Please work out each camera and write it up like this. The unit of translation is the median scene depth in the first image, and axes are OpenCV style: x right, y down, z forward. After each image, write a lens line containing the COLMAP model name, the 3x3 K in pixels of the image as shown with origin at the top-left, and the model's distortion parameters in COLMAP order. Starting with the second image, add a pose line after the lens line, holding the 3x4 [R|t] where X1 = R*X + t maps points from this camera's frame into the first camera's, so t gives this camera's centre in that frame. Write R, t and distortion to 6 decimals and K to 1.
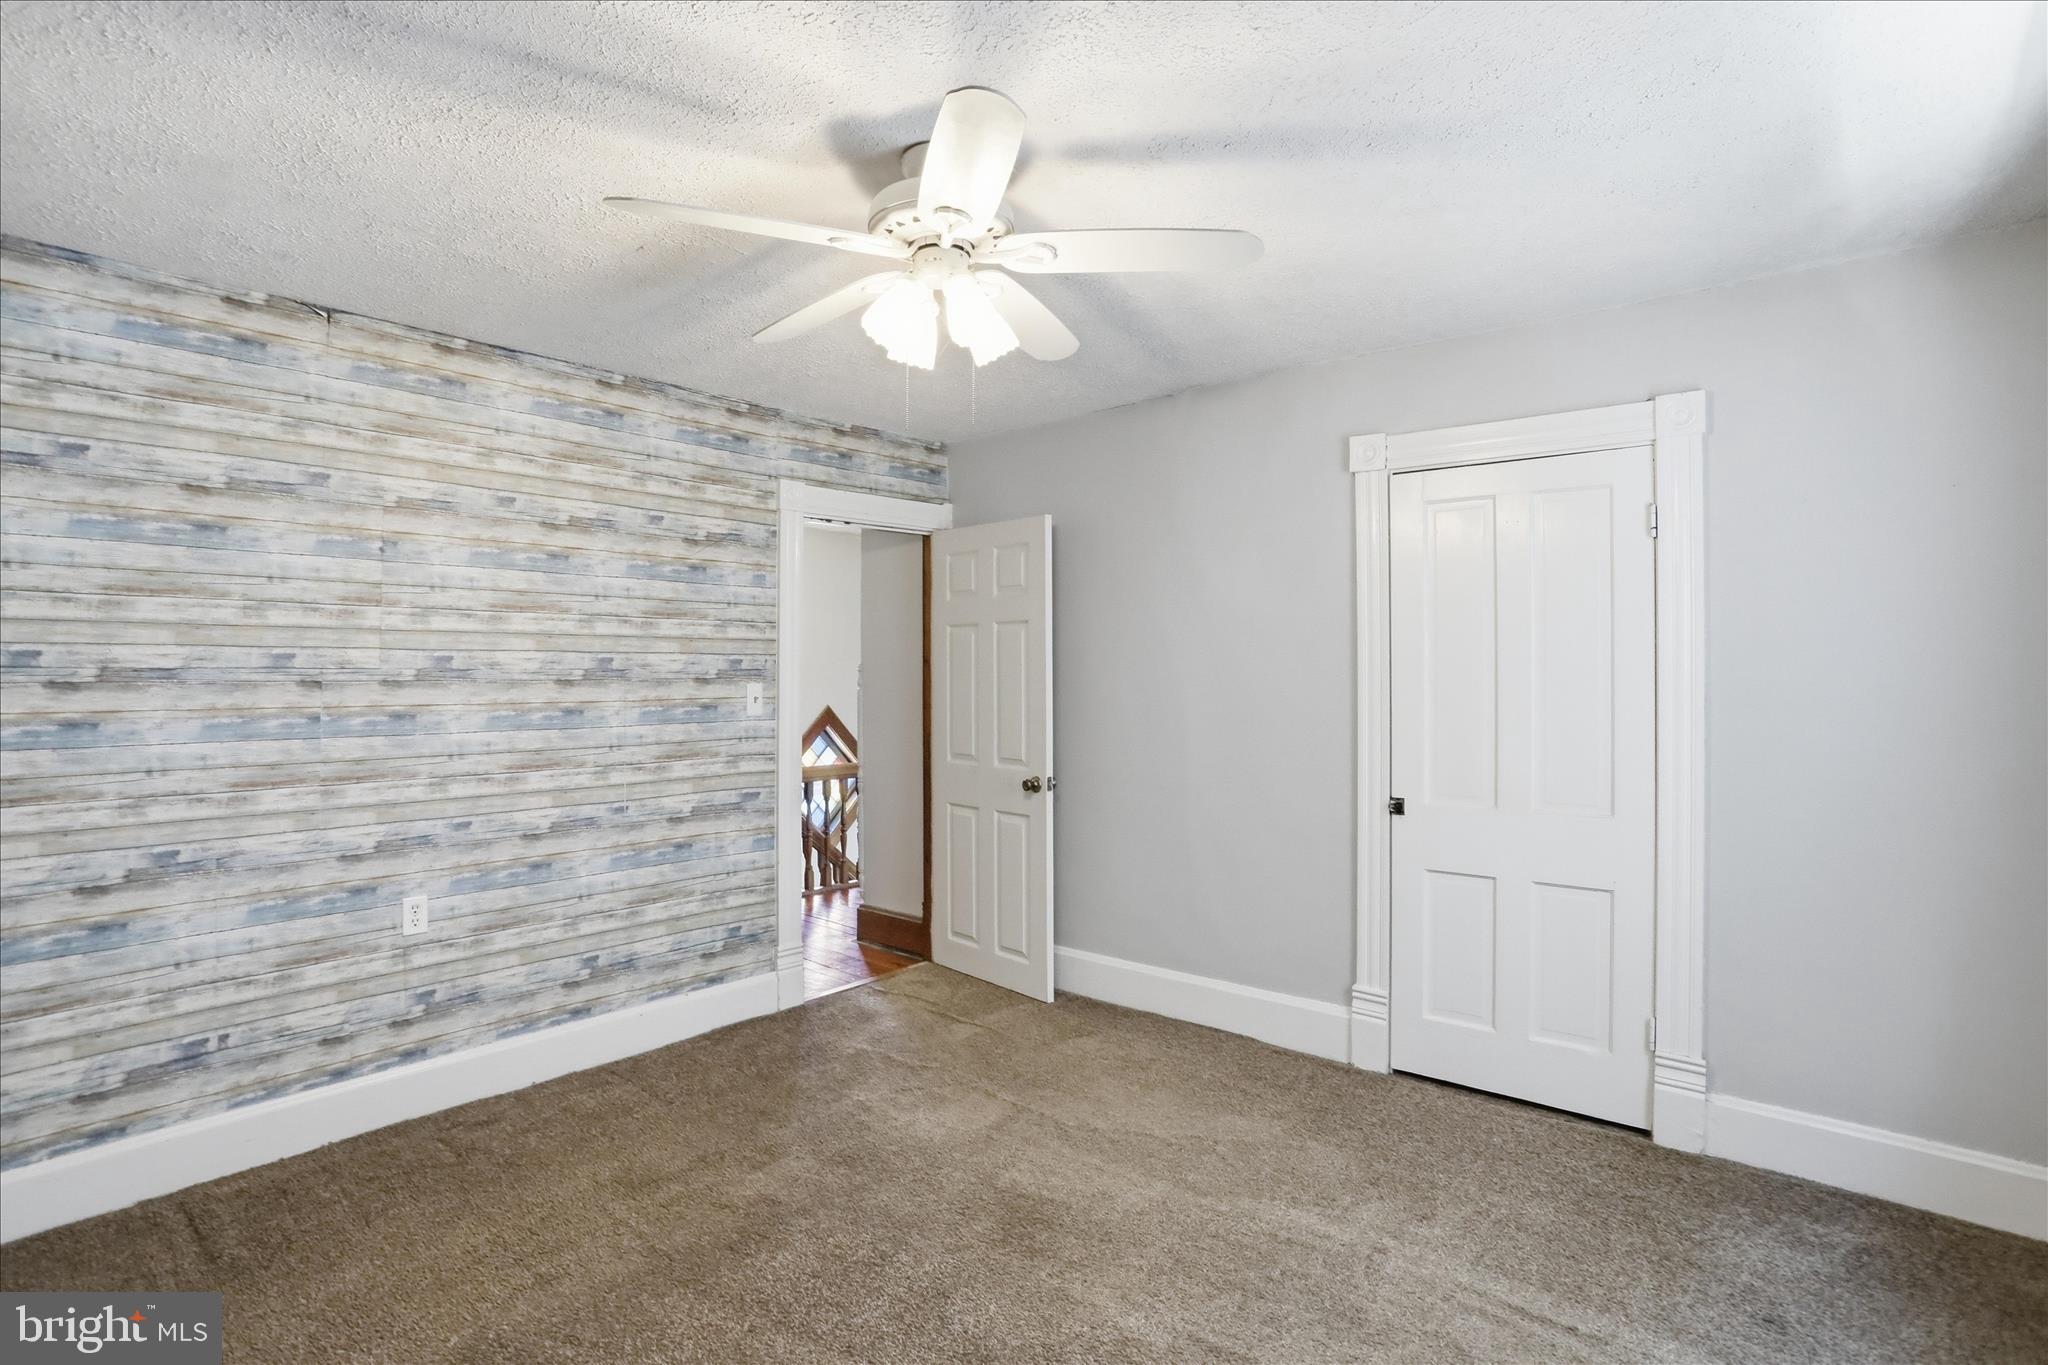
lens RADIAL K [[1025.1, 0, 1024.3], [0, 1025.1, 663.6], [0, 0, 1]] dist [-0.074277, 0.031567]
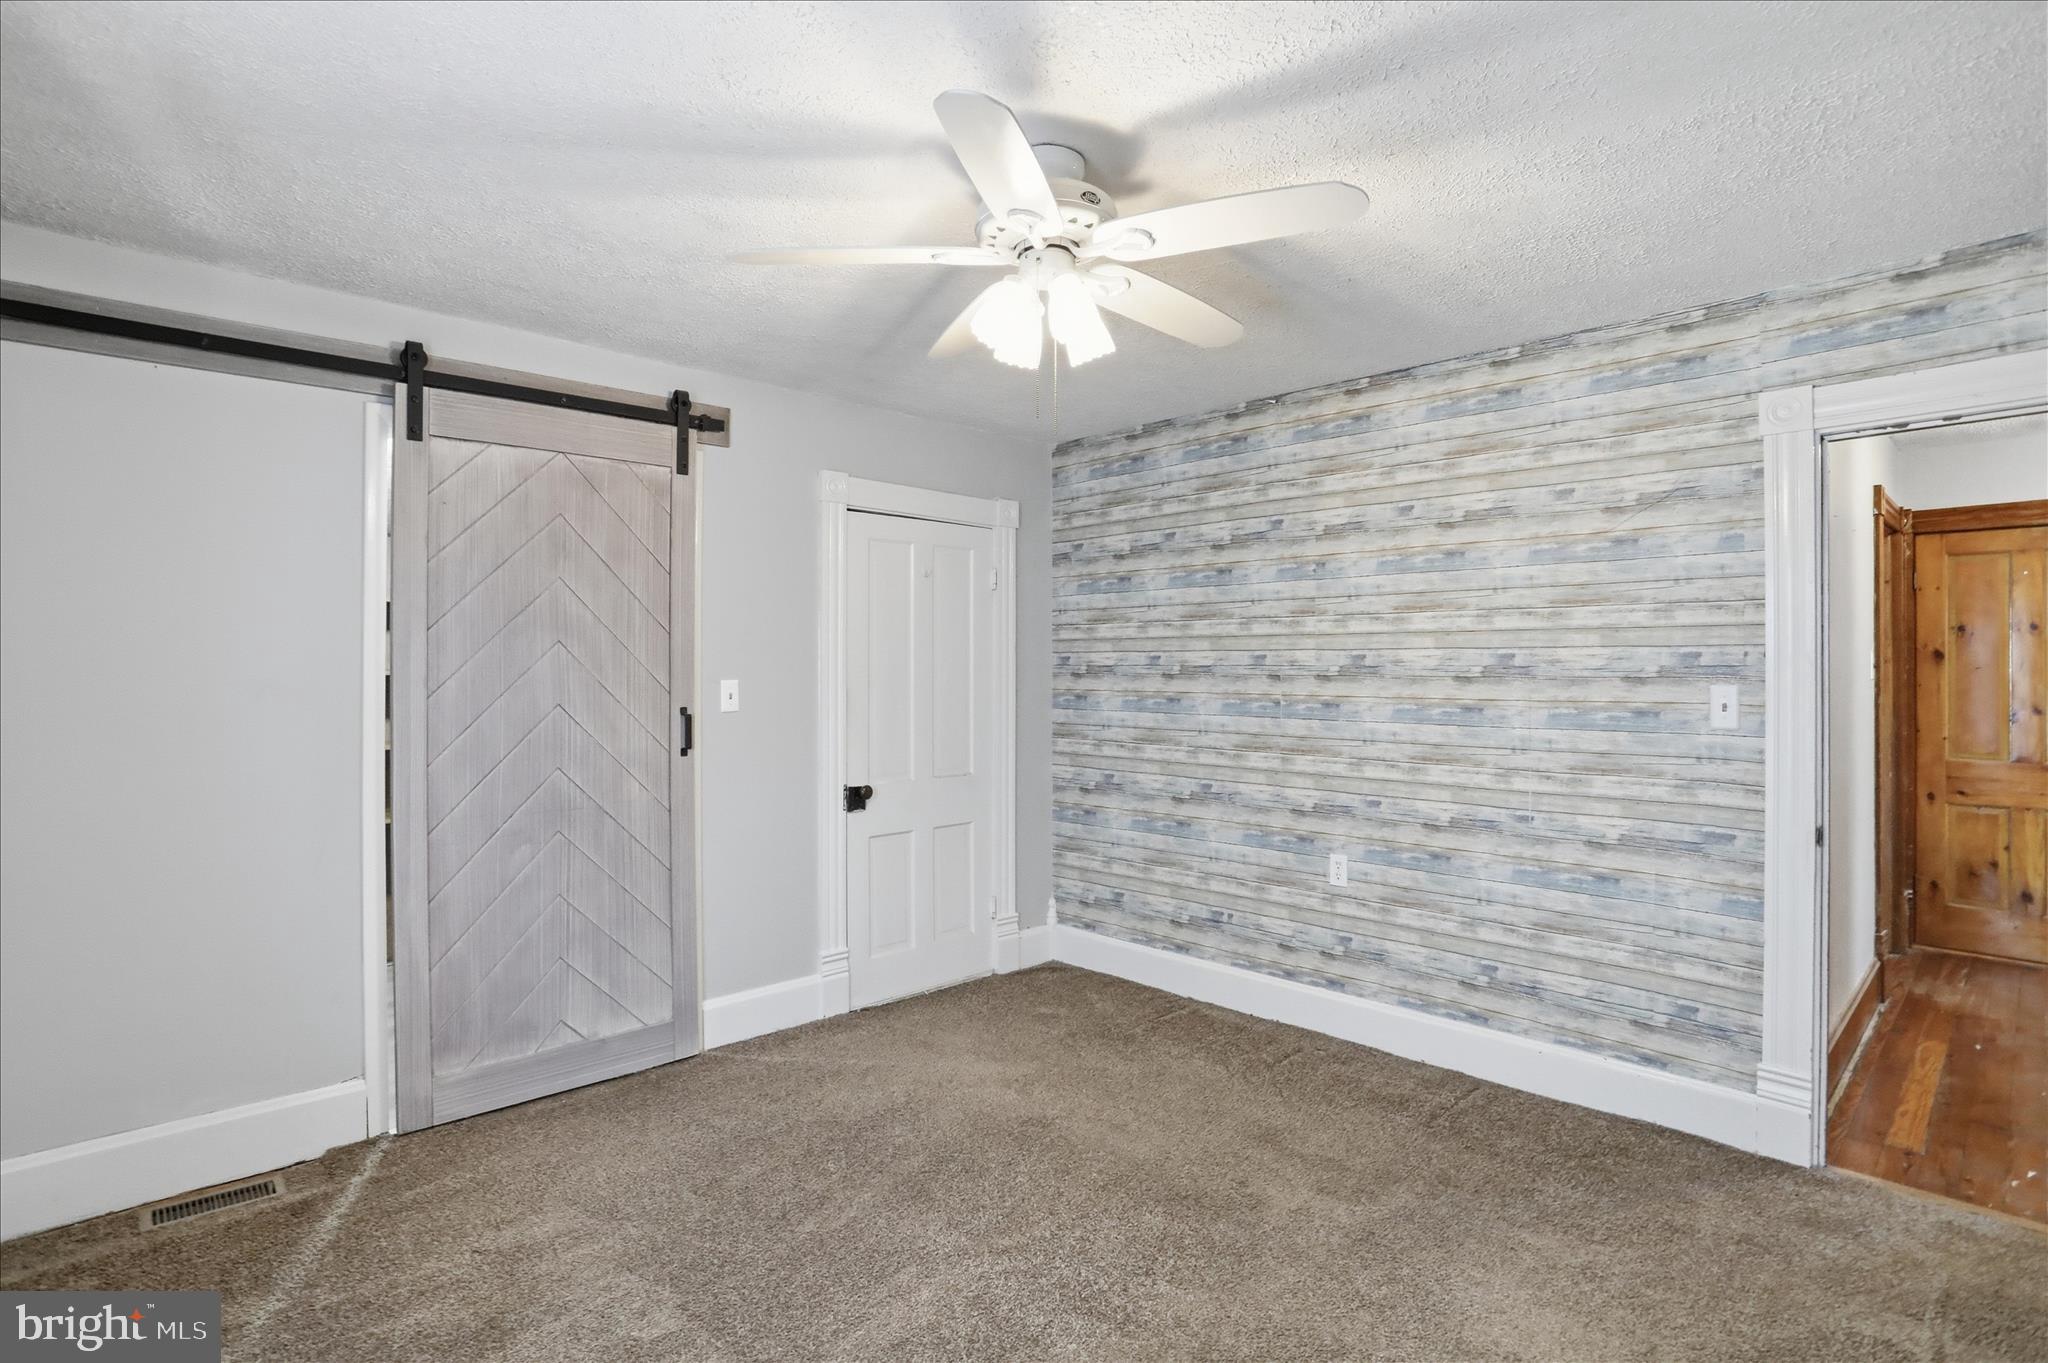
lens RADIAL K [[1025.1, 0, 1024.3], [0, 1025.1, 662.6], [0, 0, 1]] dist [-0.074277, 0.031567]
pose [[-0.106315, -0.004117, -0.994324, 0.624407], [0.006340, 0.999968, -0.004818, 0.004593], [0.994312, -0.006816, -0.106285, 0.724818]]
